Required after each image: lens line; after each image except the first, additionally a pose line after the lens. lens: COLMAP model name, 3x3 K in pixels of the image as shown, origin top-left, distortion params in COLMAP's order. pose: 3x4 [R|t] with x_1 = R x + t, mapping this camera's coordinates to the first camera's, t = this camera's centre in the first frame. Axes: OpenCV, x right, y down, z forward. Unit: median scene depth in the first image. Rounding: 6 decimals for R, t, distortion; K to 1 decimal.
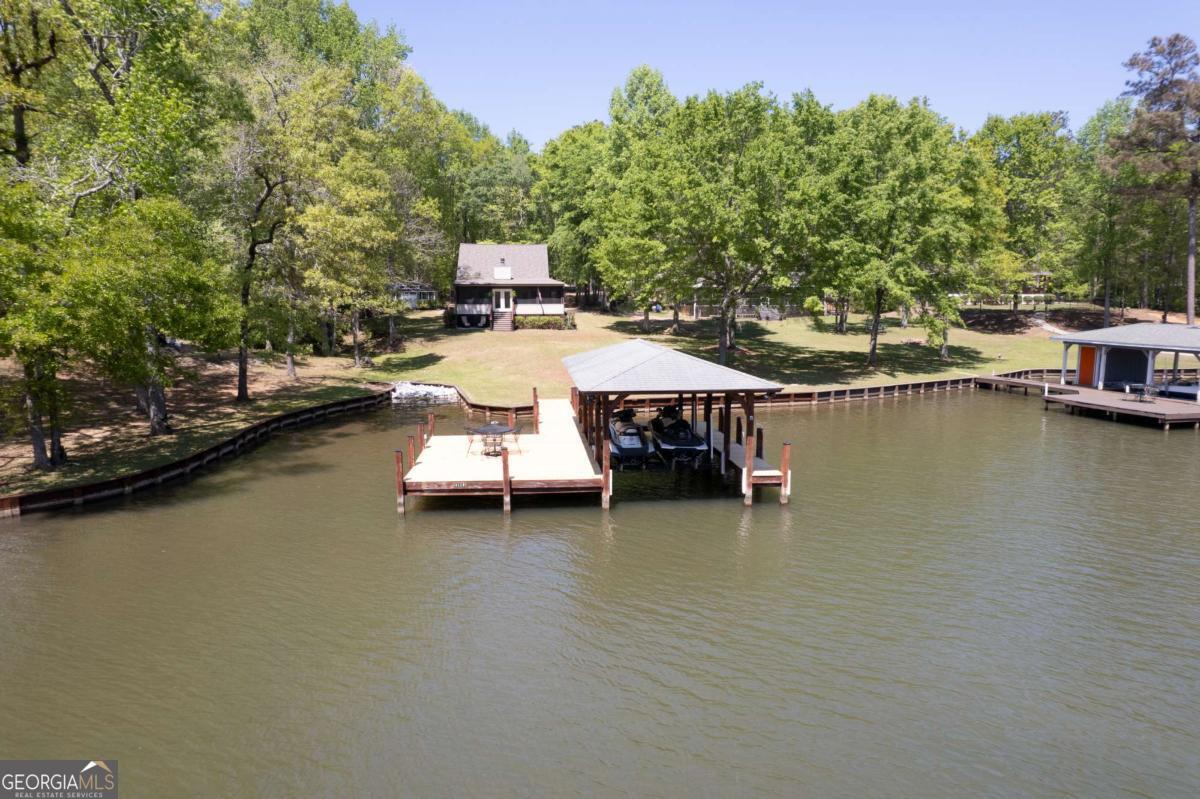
lens RADIAL K [[768.9, 0, 600.0], [0, 768.9, 399.5], [0, 0, 1]] dist [-0.084061, 0.073061]
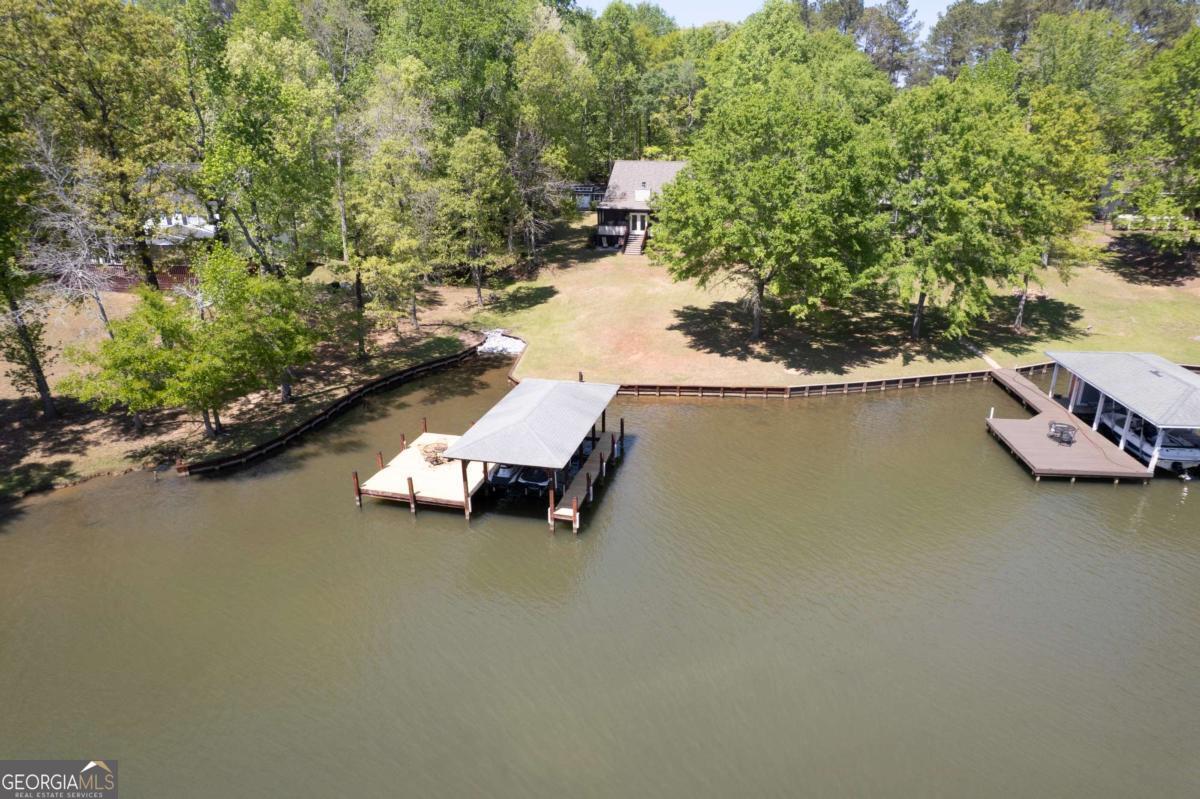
lens RADIAL K [[768.9, 0, 600.0], [0, 768.9, 399.5], [0, 0, 1]] dist [-0.084061, 0.073061]
pose [[0.944259, 0.111266, -0.309830, 0.194674], [-0.042137, 0.974260, 0.221455, -0.124572], [0.326495, -0.196056, 0.924642, -0.097550]]
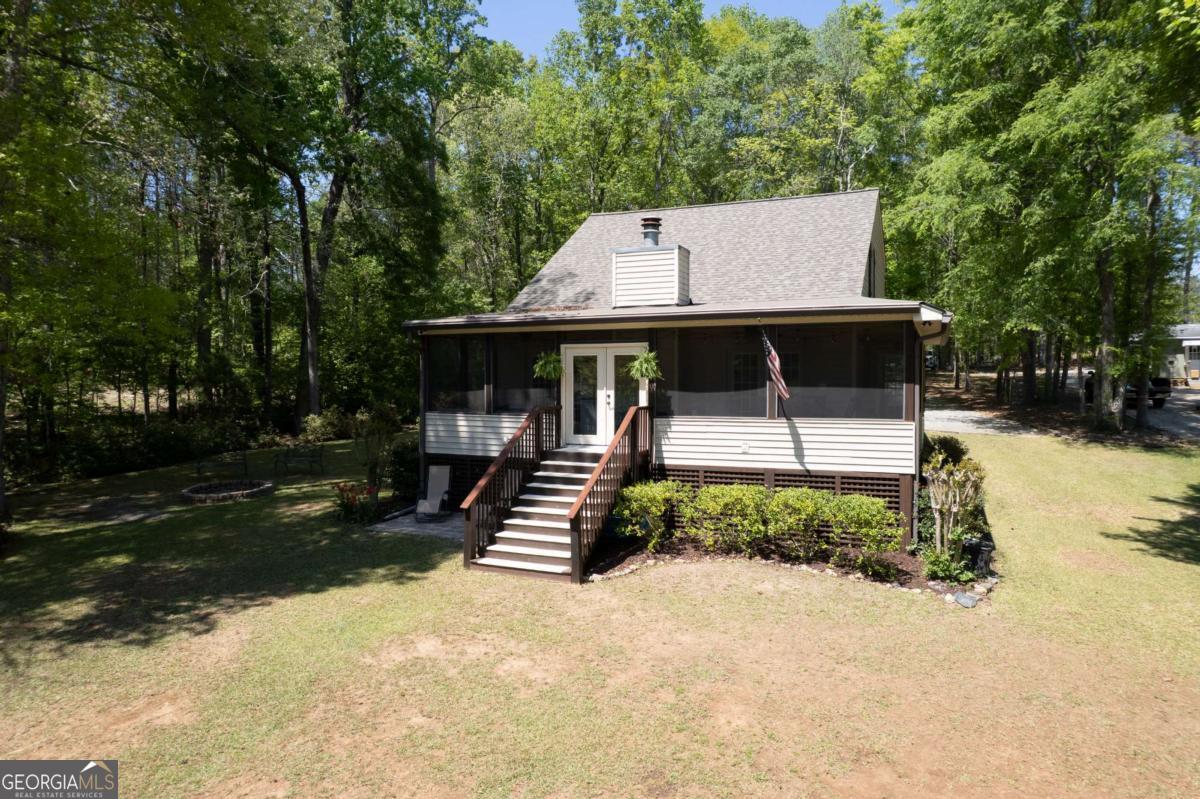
lens RADIAL K [[768.9, 0, 600.0], [0, 768.9, 399.5], [0, 0, 1]] dist [-0.084061, 0.073061]
pose [[0.870705, 0.013065, -0.491632, -0.025177], [-0.064929, 0.993951, -0.088579, -0.110857], [0.487500, 0.109047, 0.866286, 0.824522]]
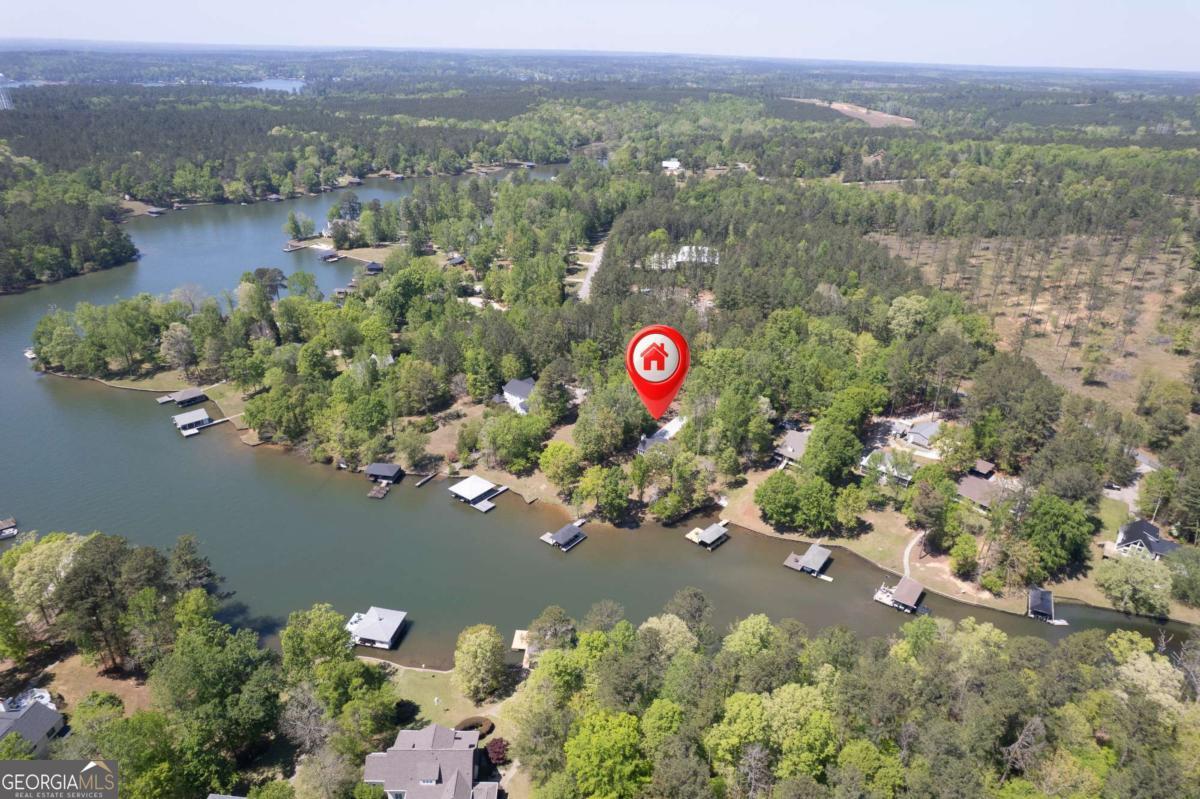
lens RADIAL K [[768.9, 0, 600.0], [0, 768.9, 399.5], [0, 0, 1]] dist [-0.084061, 0.073061]
pose [[0.667517, 0.343806, -0.660468, 1.559956], [-0.130193, 0.927245, 0.351094, -1.523970], [0.733124, -0.148373, 0.663713, -1.971253]]
